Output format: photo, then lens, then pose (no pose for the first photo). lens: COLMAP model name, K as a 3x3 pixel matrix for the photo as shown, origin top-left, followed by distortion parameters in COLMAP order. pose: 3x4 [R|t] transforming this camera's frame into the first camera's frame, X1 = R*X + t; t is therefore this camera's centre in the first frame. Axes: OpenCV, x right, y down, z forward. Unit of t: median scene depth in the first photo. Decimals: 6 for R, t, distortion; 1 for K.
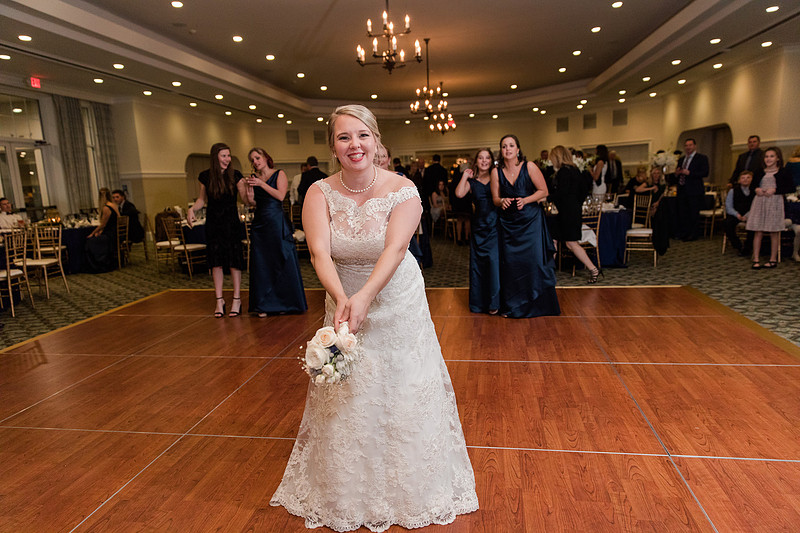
lens RADIAL K [[529.7, 0, 400.0], [0, 529.7, 266.5], [0, 0, 1]] dist [0.010170, -0.000408]
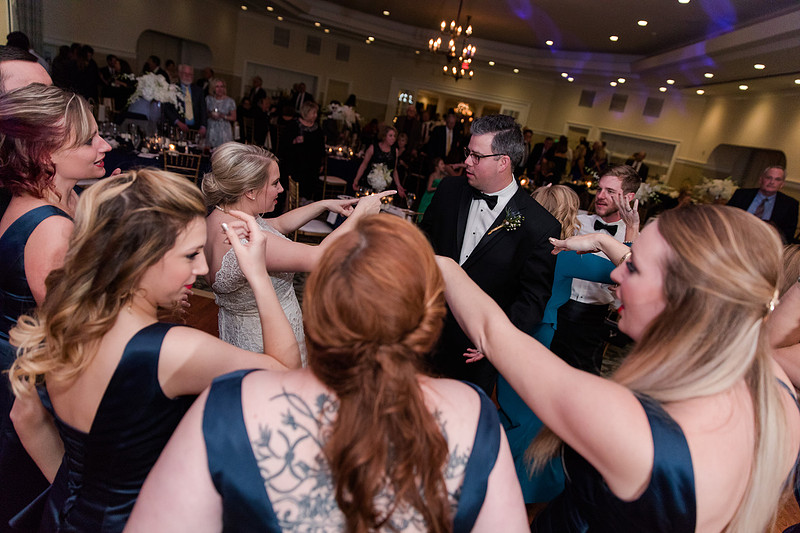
lens RADIAL K [[528.3, 0, 400.0], [0, 528.3, 266.5], [0, 0, 1]] dist [0.007592, 0.001797]
pose [[0.973641, 0.214588, 0.077302, -0.018554], [-0.223124, 0.966402, 0.127605, -0.124486], [-0.047323, -0.141490, 0.988808, 0.319905]]
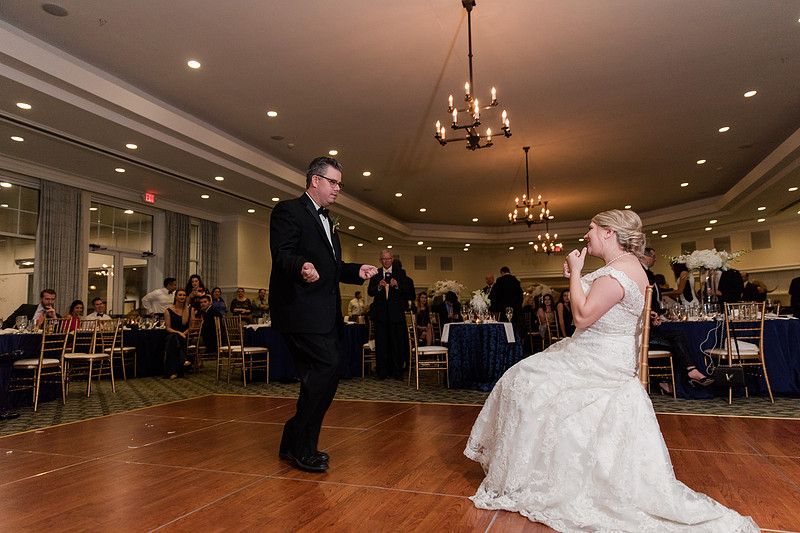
lens RADIAL K [[529.7, 0, 400.0], [0, 529.7, 266.5], [0, 0, 1]] dist [0.010170, -0.000408]
pose [[0.978902, 0.003950, -0.204294, 0.039186], [-0.056862, 0.965586, -0.253791, 0.045452], [0.196261, 0.260053, 0.945439, 0.193149]]
